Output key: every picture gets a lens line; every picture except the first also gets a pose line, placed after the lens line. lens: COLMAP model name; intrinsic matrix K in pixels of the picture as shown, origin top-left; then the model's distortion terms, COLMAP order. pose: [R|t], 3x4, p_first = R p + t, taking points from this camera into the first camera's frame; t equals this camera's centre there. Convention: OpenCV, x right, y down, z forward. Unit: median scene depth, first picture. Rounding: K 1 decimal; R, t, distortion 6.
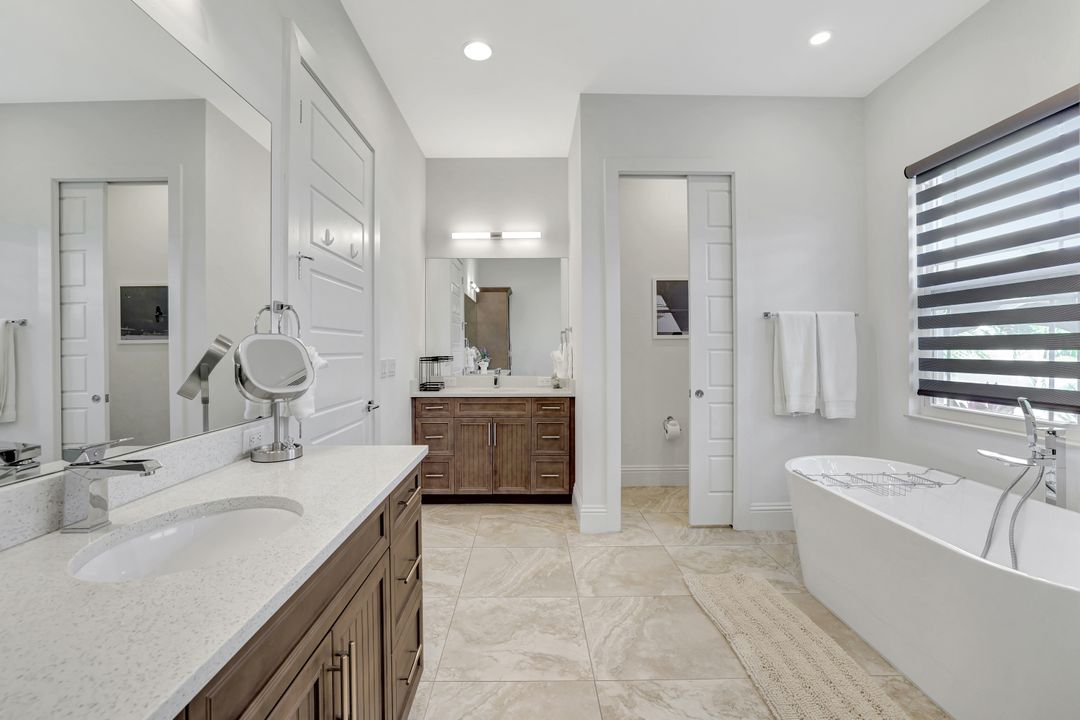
lens RADIAL K [[471.0, 0, 533.3], [0, 471.0, 350.1], [0, 0, 1]] dist [-0.030809, 0.008030]
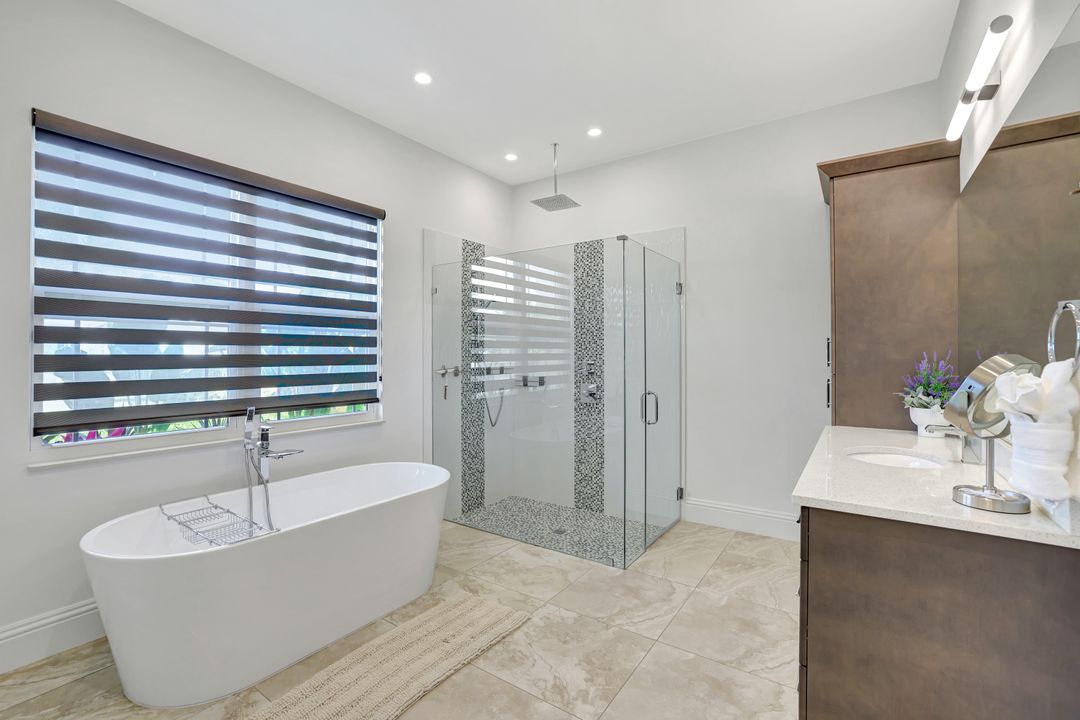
lens RADIAL K [[471.0, 0, 529.5], [0, 471.0, 361.5], [0, 0, 1]] dist [-0.030809, 0.008030]
pose [[-0.805480, -0.008719, 0.592559, -0.303521], [0.005164, 0.999751, 0.021730, -0.045228], [-0.592601, 0.020563, -0.805234, 1.761169]]
